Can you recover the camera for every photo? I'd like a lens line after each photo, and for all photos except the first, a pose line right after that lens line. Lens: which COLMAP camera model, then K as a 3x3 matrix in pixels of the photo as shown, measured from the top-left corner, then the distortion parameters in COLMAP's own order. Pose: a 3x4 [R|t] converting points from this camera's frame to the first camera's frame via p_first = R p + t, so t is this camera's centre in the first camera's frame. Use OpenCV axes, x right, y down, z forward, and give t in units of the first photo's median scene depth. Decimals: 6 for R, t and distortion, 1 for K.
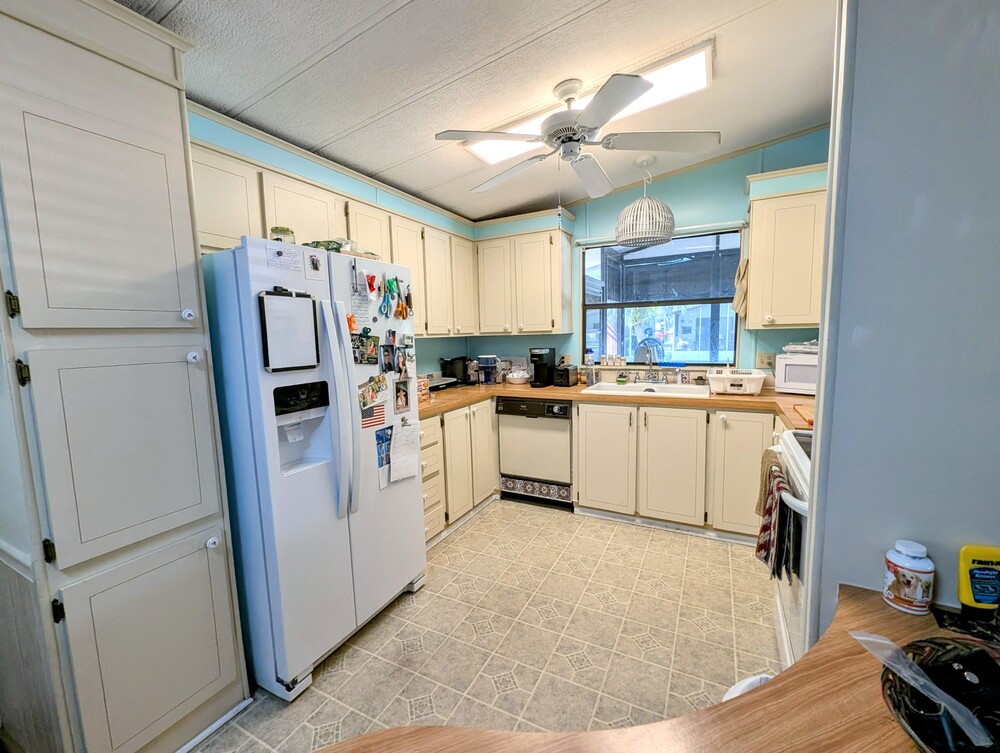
lens RADIAL K [[418.8, 0, 500.0], [0, 418.8, 376.5], [0, 0, 1]] dist [0.002462, -0.000084]
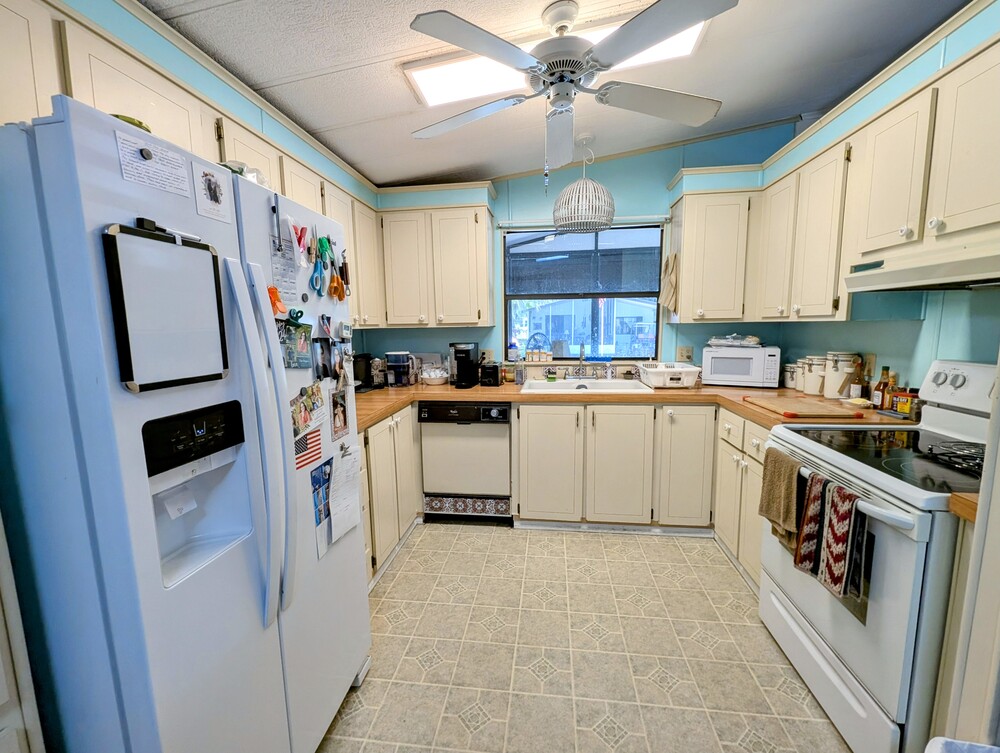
lens RADIAL K [[415.8, 0, 500.0], [0, 415.8, 376.5], [0, 0, 1]] dist [0.003758, -0.002530]
pose [[0.938387, -0.031915, 0.344110, -0.148477], [0.027868, 0.999472, 0.016701, -0.011566], [-0.344461, -0.006083, 0.938781, 0.185662]]
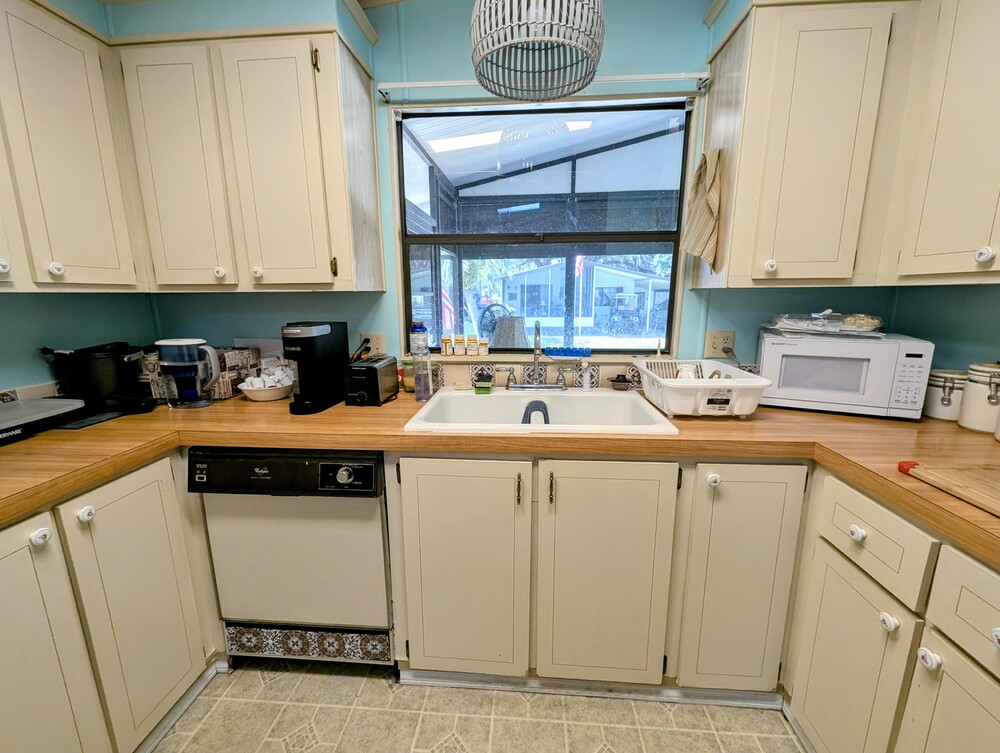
lens RADIAL K [[415.8, 0, 500.0], [0, 415.8, 376.5], [0, 0, 1]] dist [0.003758, -0.002530]
pose [[0.919764, -0.056244, 0.388420, 0.121018], [0.023917, 0.995871, 0.087570, -0.050238], [-0.391741, -0.071254, 0.917312, 0.570703]]
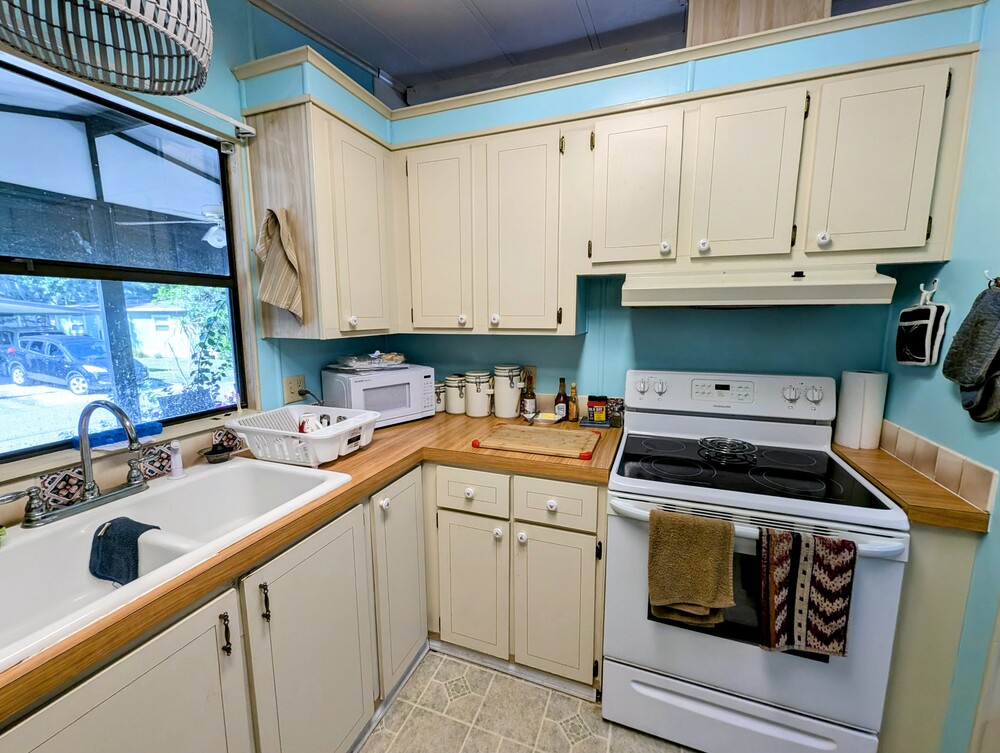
lens RADIAL K [[415.8, 0, 500.0], [0, 415.8, 376.5], [0, 0, 1]] dist [0.003758, -0.002530]
pose [[-0.117378, -0.120641, 0.985732, 0.000903], [0.111506, 0.984716, 0.133794, -0.100526], [-0.986807, 0.125619, -0.102132, 0.745636]]
